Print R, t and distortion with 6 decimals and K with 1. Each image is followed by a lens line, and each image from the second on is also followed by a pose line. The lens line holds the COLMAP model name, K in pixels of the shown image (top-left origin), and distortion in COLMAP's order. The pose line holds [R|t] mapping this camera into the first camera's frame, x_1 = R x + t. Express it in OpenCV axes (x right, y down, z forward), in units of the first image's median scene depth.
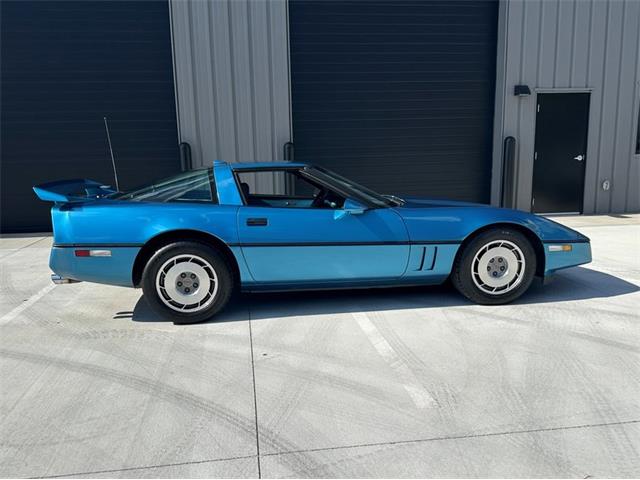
lens RADIAL K [[595.8, 0, 301.4], [0, 595.8, 242.8], [0, 0, 1]] dist [0.110568, -0.206931]
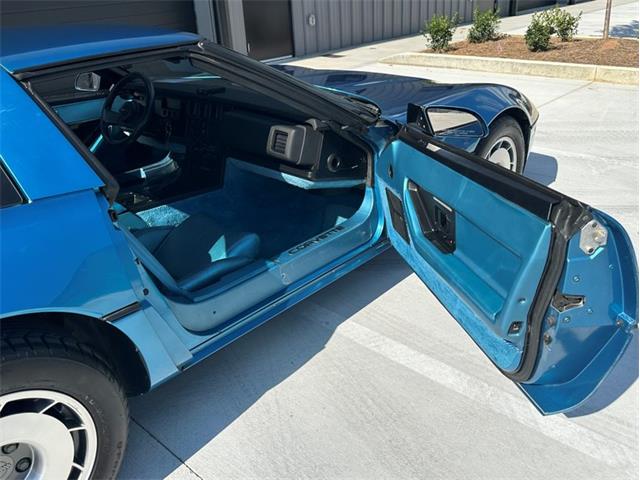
lens RADIAL K [[576.3, 0, 320.0], [0, 576.3, 240.0], [0, 0, 1]] dist [0.153223, -0.298153]
pose [[0.763702, -0.288435, 0.577550, -0.188938], [0.128875, 0.944747, 0.301404, -0.108361], [-0.632574, -0.155751, 0.758678, 0.635474]]
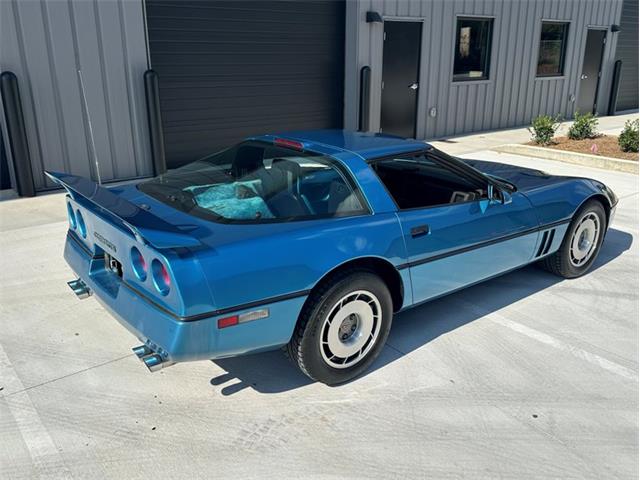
lens RADIAL K [[576.3, 0, 320.0], [0, 576.3, 240.0], [0, 0, 1]] dist [0.153223, -0.298153]
pose [[0.857567, -0.139105, 0.495206, -0.508842], [0.057857, 0.982715, 0.175854, -0.148696], [-0.511109, -0.122155, 0.850791, 0.406938]]
